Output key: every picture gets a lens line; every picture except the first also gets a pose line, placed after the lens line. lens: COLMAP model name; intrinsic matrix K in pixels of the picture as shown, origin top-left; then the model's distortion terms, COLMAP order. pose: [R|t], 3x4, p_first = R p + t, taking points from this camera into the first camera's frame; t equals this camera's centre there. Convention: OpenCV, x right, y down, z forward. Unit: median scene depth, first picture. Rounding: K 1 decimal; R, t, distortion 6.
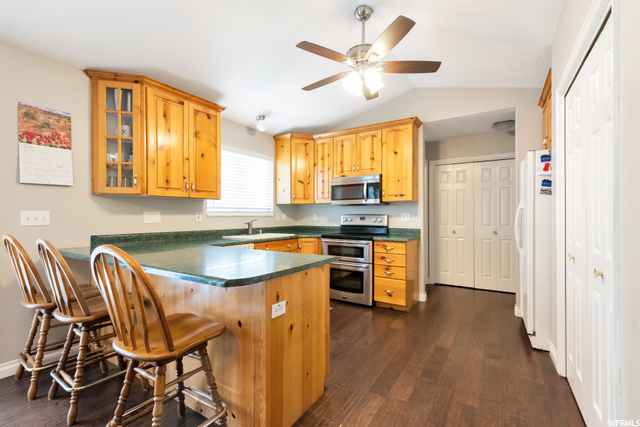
lens RADIAL K [[281.7, 0, 327.3], [0, 281.7, 214.3], [0, 0, 1]] dist [0.011135, -0.000180]
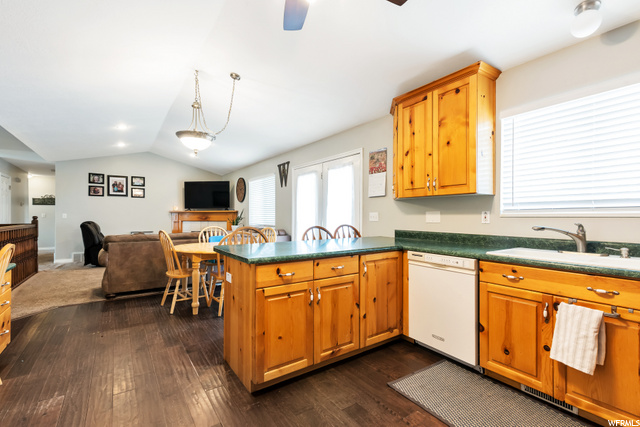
lens RADIAL K [[294.1, 0, 320.4], [0, 294.1, 217.0], [0, 0, 1]] dist [0.012410, -0.000086]
pose [[-0.406924, 0.003209, -0.913456, 0.456093], [0.001896, 0.999995, 0.002668, 0.005889], [0.913460, -0.000646, -0.406928, 0.901616]]
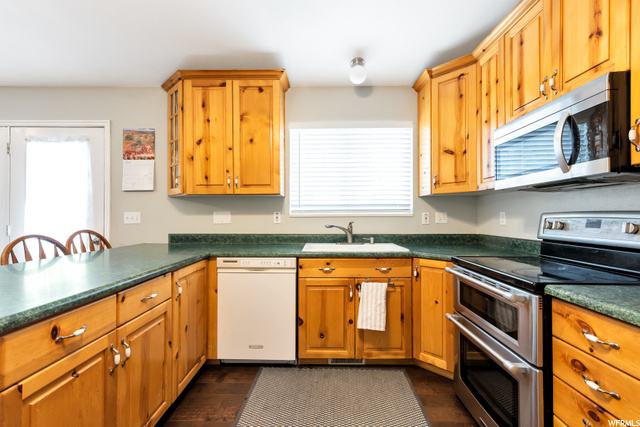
lens RADIAL K [[290.2, 0, 318.0], [0, 290.2, 215.8], [0, 0, 1]] dist [0.012183, -0.000344]
pose [[0.516569, -0.000623, -0.856245, 0.325017], [0.005191, 0.999984, 0.002404, 0.003960], [0.856230, -0.005687, 0.516564, 0.655159]]
